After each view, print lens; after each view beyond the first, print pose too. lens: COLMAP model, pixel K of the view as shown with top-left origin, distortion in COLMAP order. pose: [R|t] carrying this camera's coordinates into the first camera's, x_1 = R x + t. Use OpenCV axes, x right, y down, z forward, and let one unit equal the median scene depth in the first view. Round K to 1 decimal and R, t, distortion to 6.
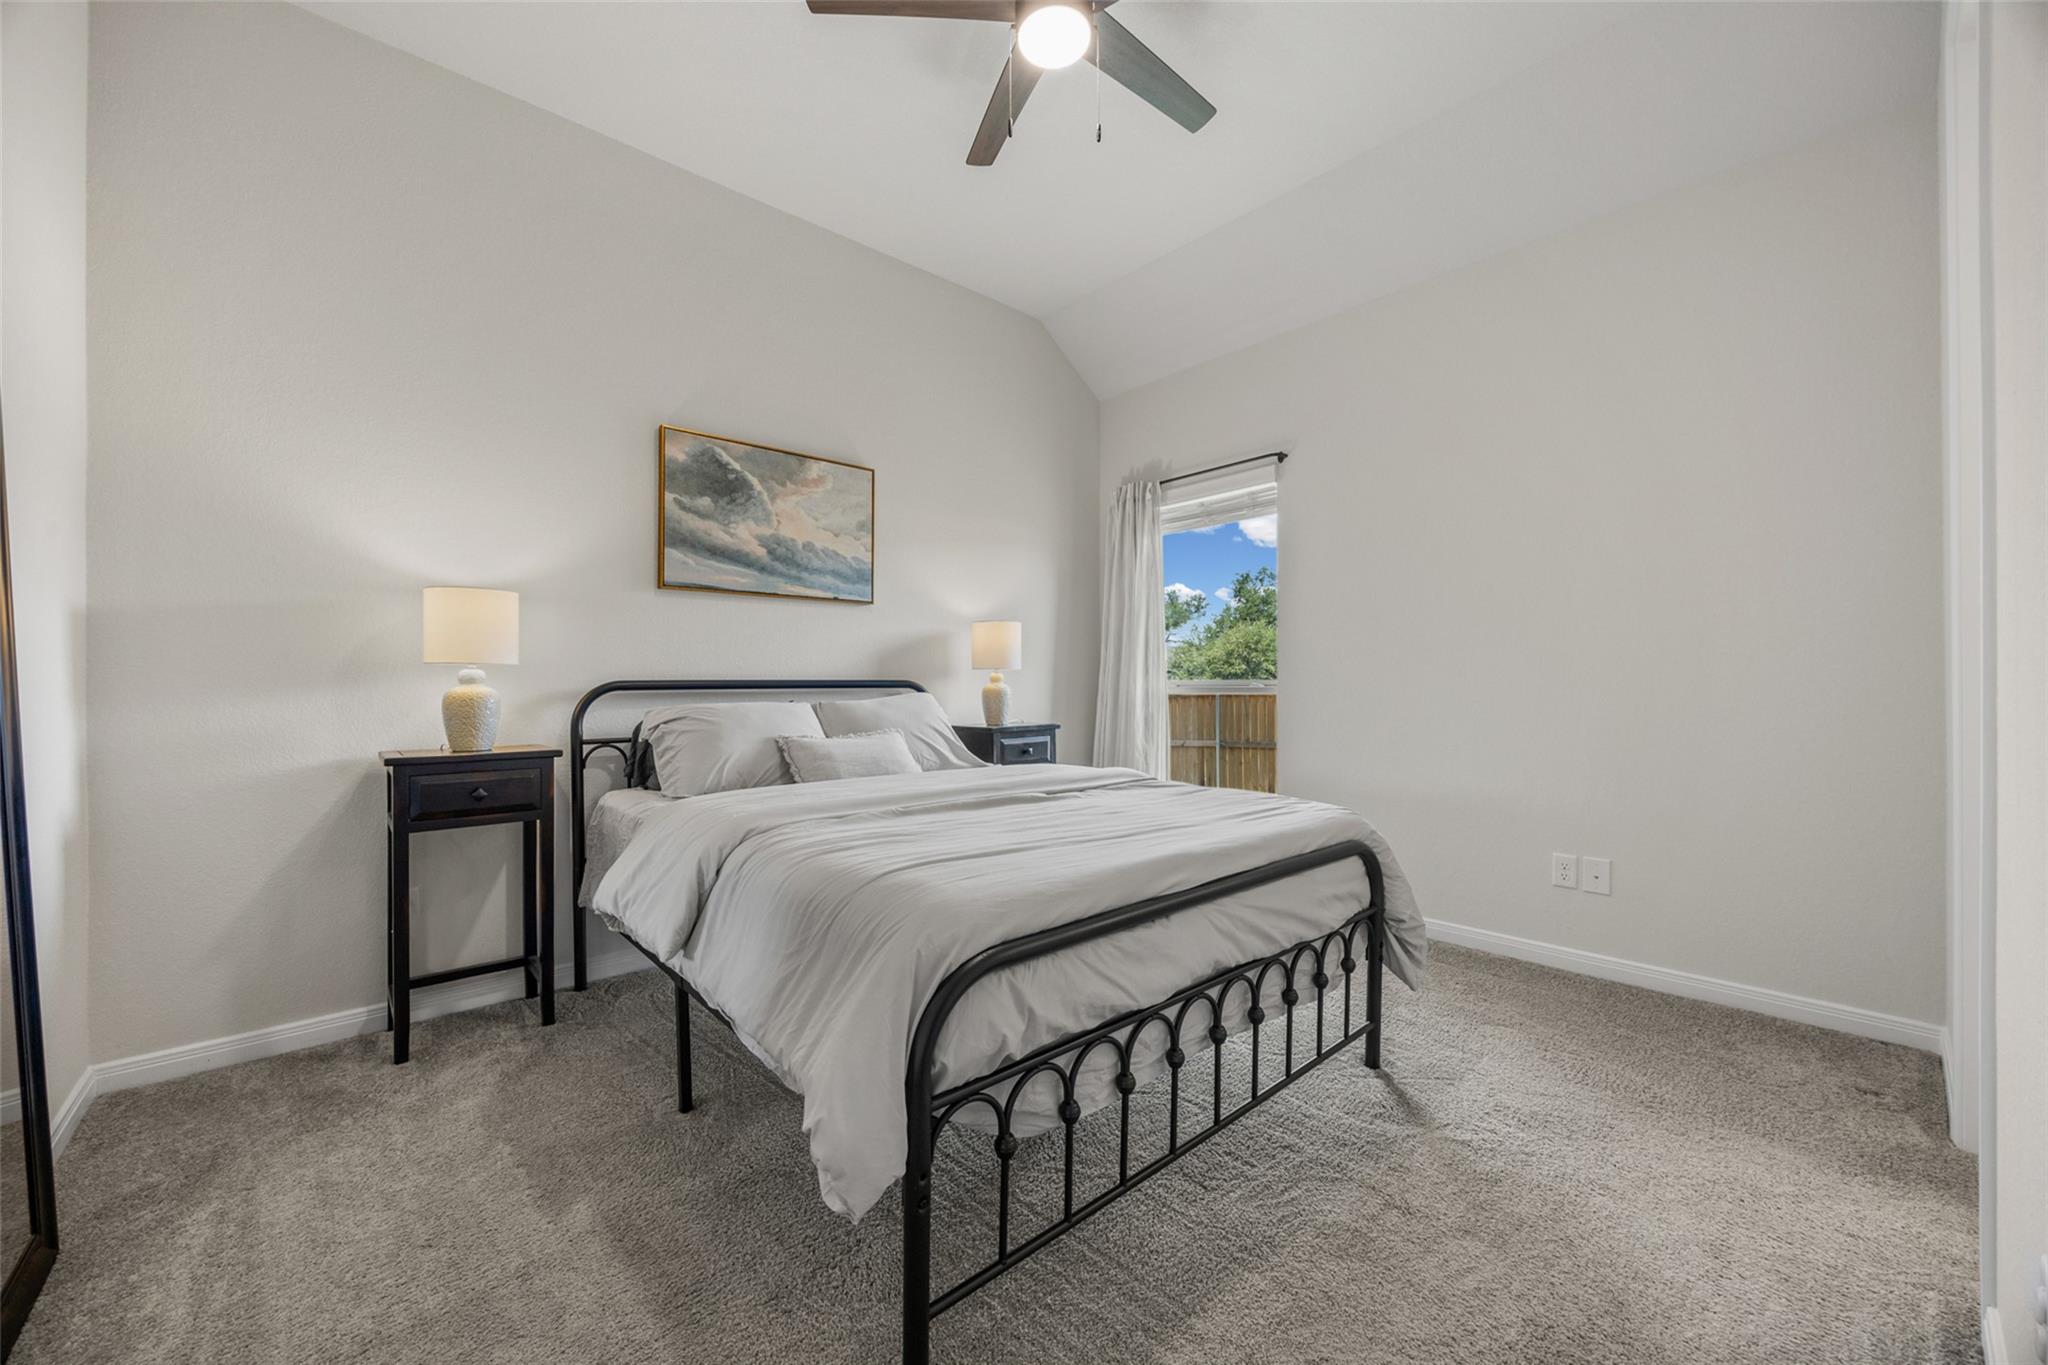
lens RADIAL K [[779.2, 0, 1028.3], [0, 779.2, 688.0], [0, 0, 1]] dist [0.001271, 0.000095]
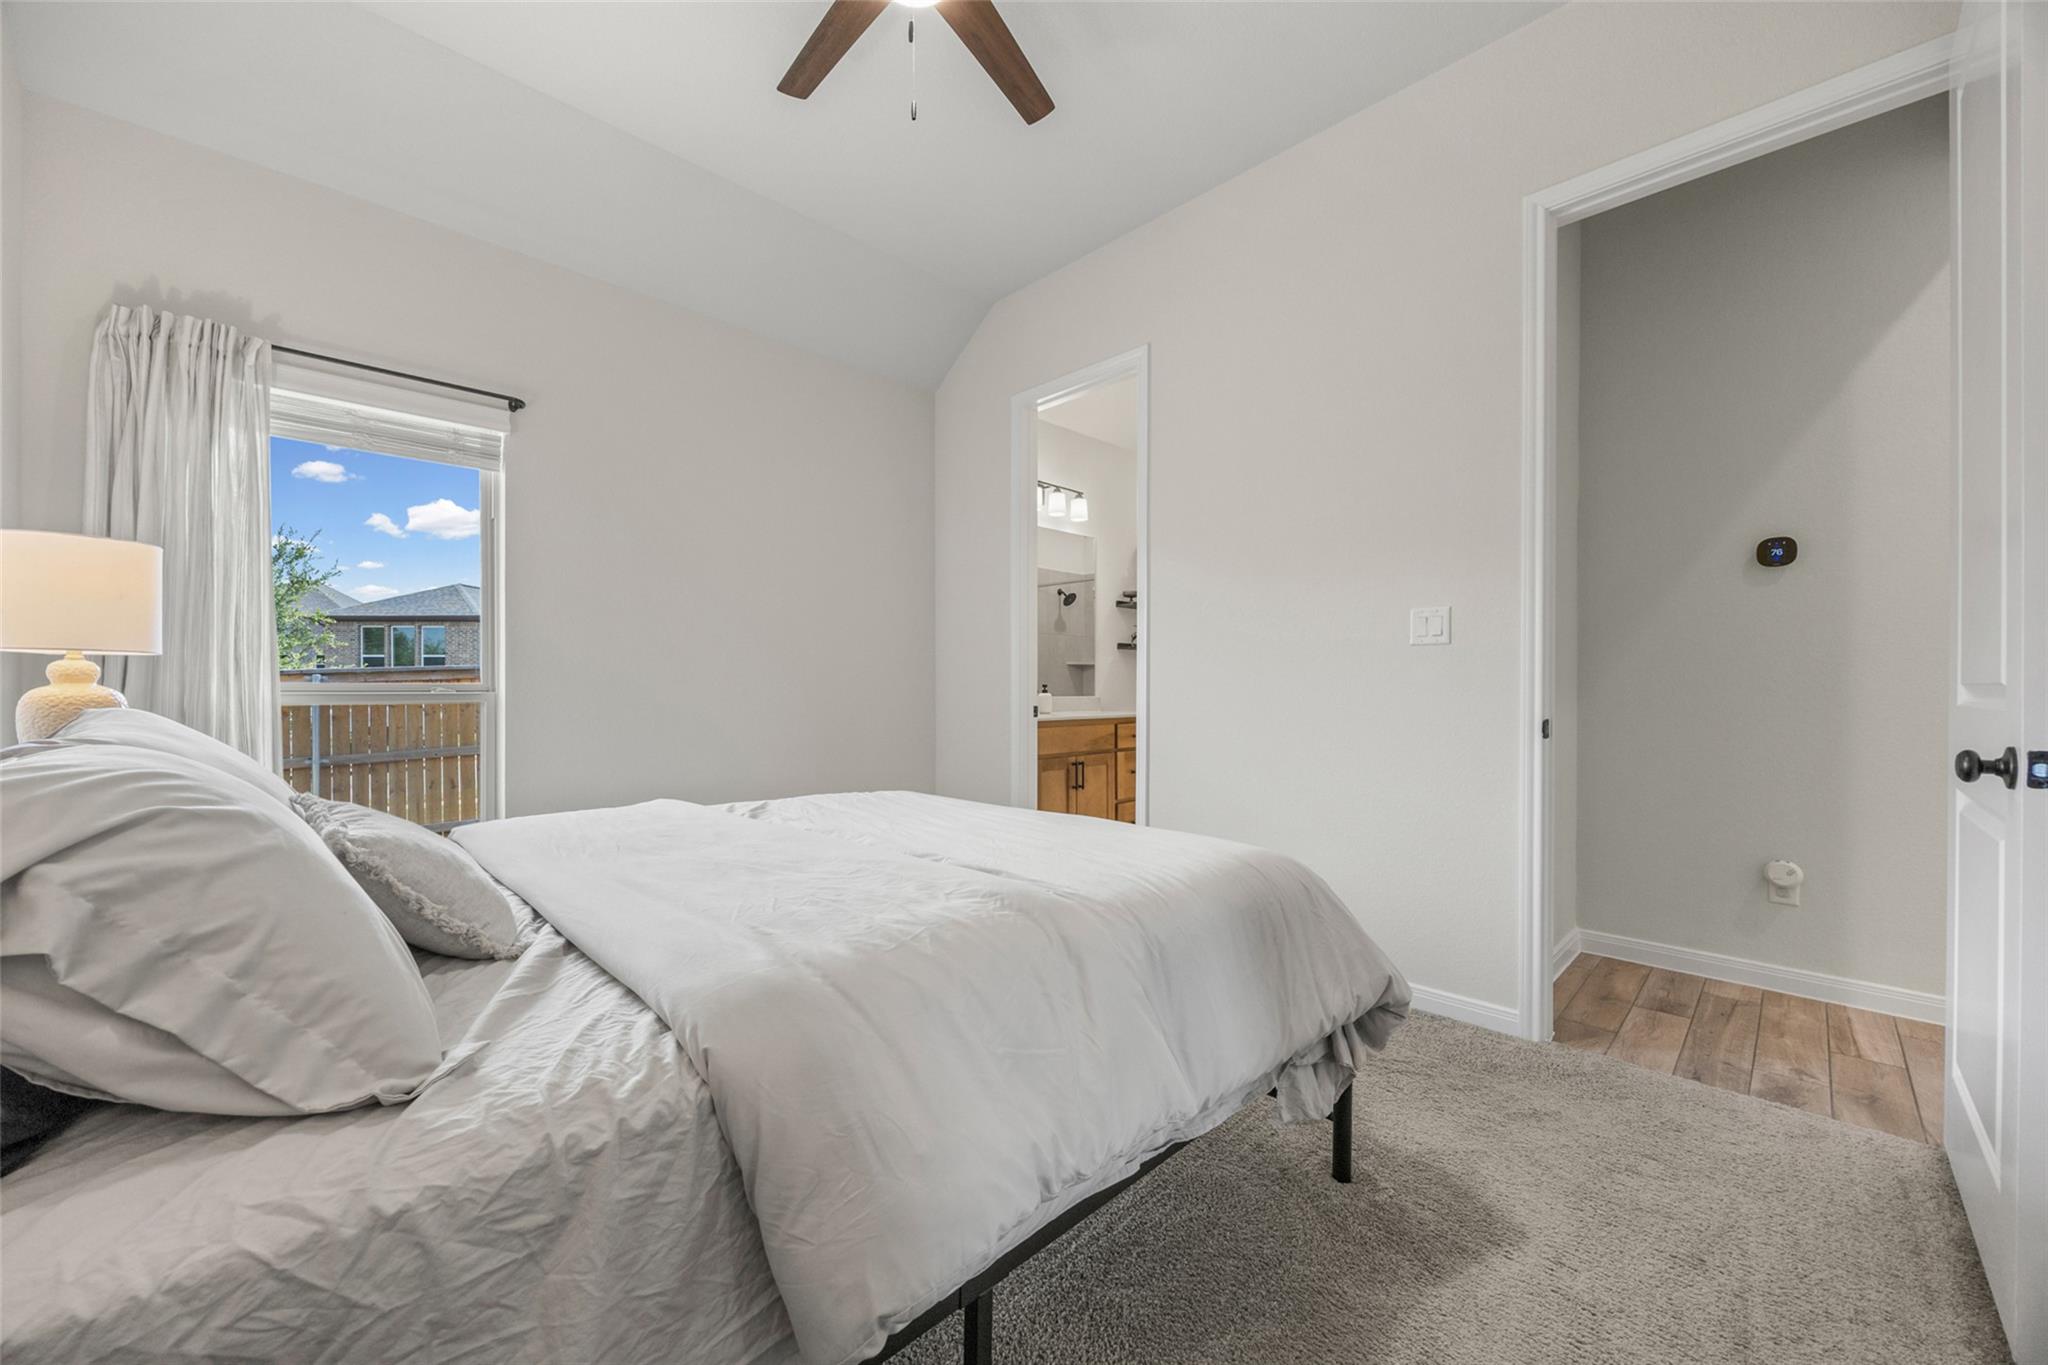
lens RADIAL K [[779.2, 0, 1028.3], [0, 779.2, 688.0], [0, 0, 1]] dist [0.001271, 0.000095]
pose [[-0.060171, 0.000940, 0.998188, -0.471527], [-0.007378, 0.999972, -0.001387, -0.009233], [-0.998161, -0.007448, -0.060162, 0.491172]]
